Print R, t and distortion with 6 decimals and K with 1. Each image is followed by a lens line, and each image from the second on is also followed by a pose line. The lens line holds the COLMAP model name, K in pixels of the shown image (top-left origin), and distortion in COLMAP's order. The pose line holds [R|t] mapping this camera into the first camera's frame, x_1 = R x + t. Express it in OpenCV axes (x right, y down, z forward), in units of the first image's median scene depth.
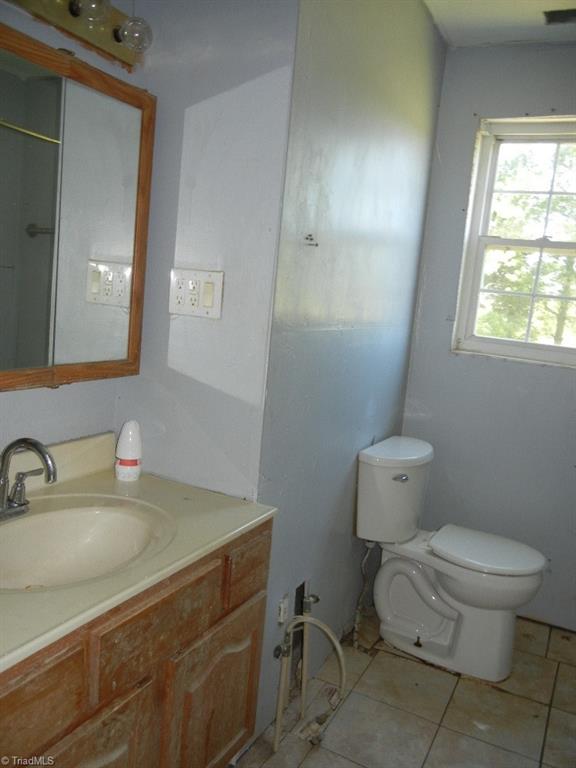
lens RADIAL K [[653.1, 0, 288.0], [0, 653.1, 384.0], [0, 0, 1]] dist [-0.000455, 0.012585]
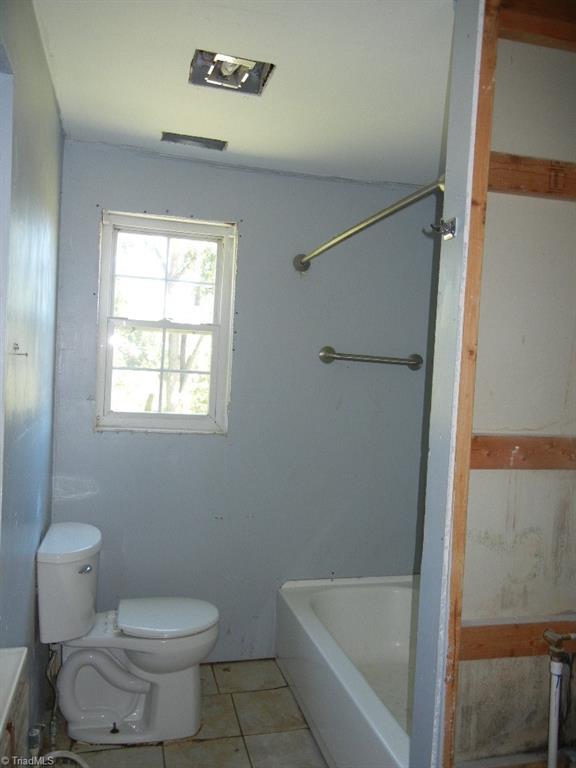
lens RADIAL K [[653.1, 0, 288.0], [0, 653.1, 384.0], [0, 0, 1]] dist [-0.000455, 0.012585]
pose [[0.755839, -0.076993, 0.650215, -0.209244], [0.113897, 0.993383, -0.014771, -0.082233], [-0.644775, 0.085222, 0.759607, 0.025796]]
